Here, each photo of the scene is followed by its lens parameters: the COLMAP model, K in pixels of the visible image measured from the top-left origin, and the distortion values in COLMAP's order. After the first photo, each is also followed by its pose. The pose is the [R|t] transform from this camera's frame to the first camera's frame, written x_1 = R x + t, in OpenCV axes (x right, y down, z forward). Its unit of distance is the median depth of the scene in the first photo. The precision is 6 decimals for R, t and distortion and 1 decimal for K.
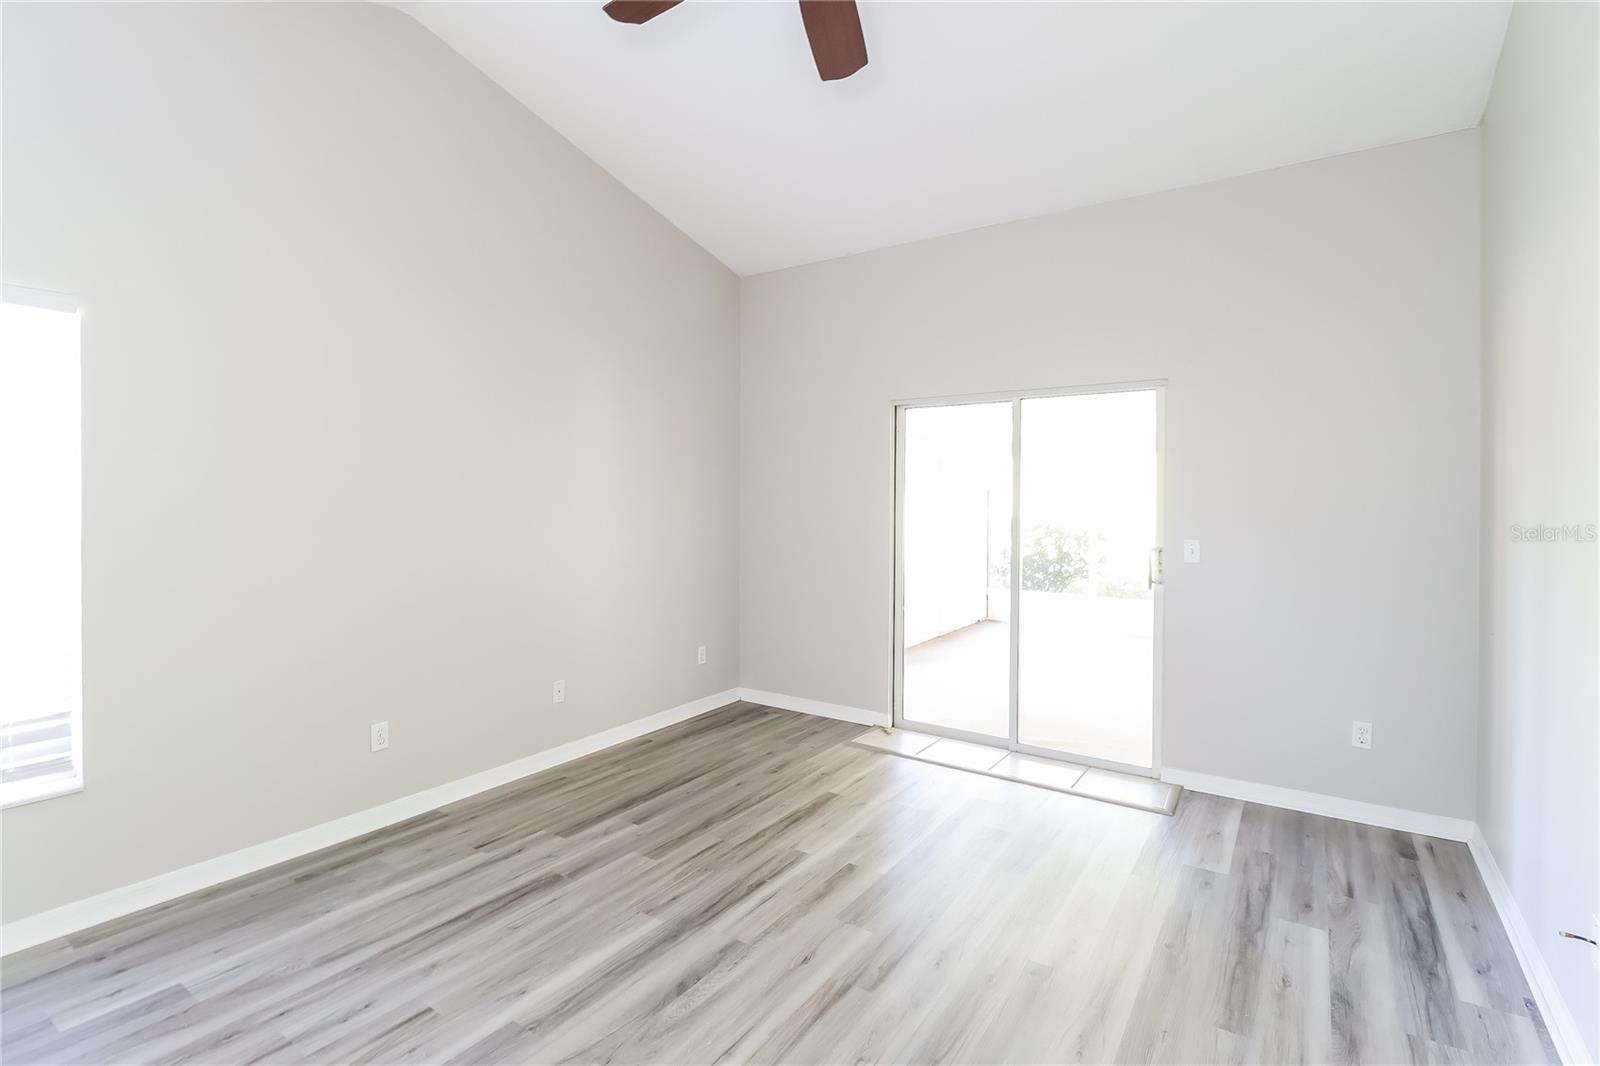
lens RADIAL K [[783.0, 0, 797.0], [0, 783.0, 524.8], [0, 0, 1]] dist [-0.000671, -0.000428]
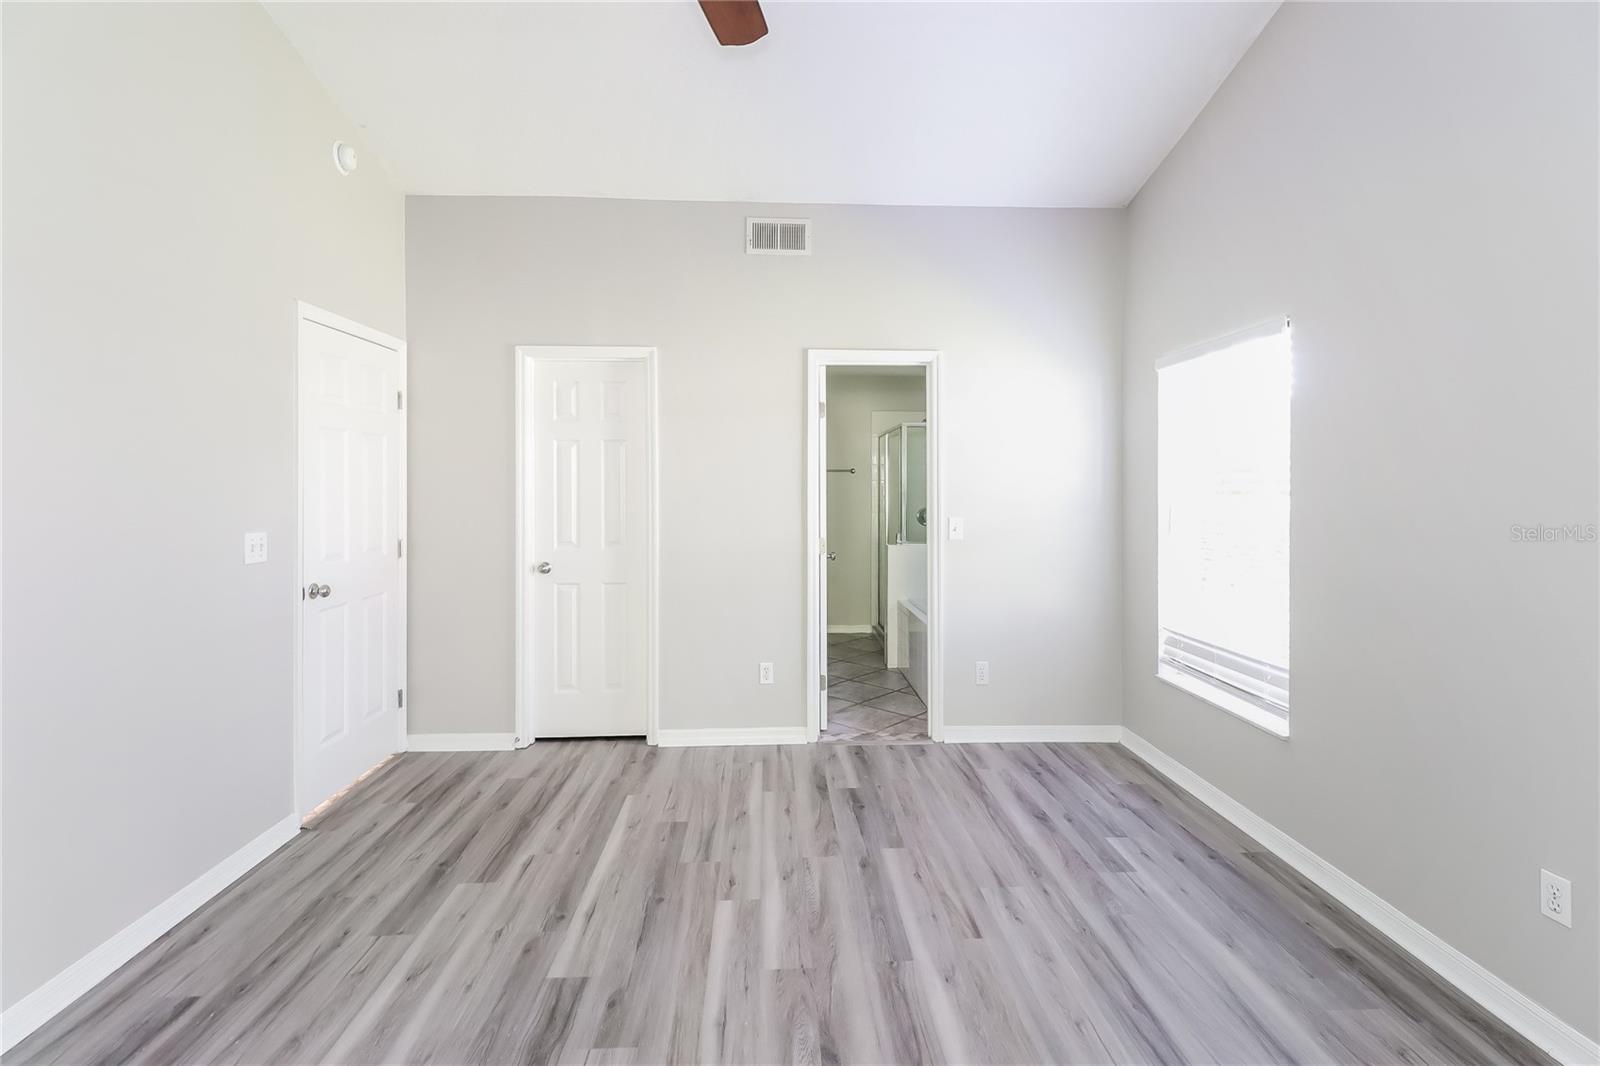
lens RADIAL K [[783.0, 0, 791.9], [0, 783.0, 492.9], [0, 0, 1]] dist [-0.000671, -0.000428]
pose [[-0.823483, -0.008198, -0.567282, 0.357117], [-0.025497, 0.999420, 0.022569, -0.032003], [0.566768, 0.033049, -0.823214, 1.594270]]
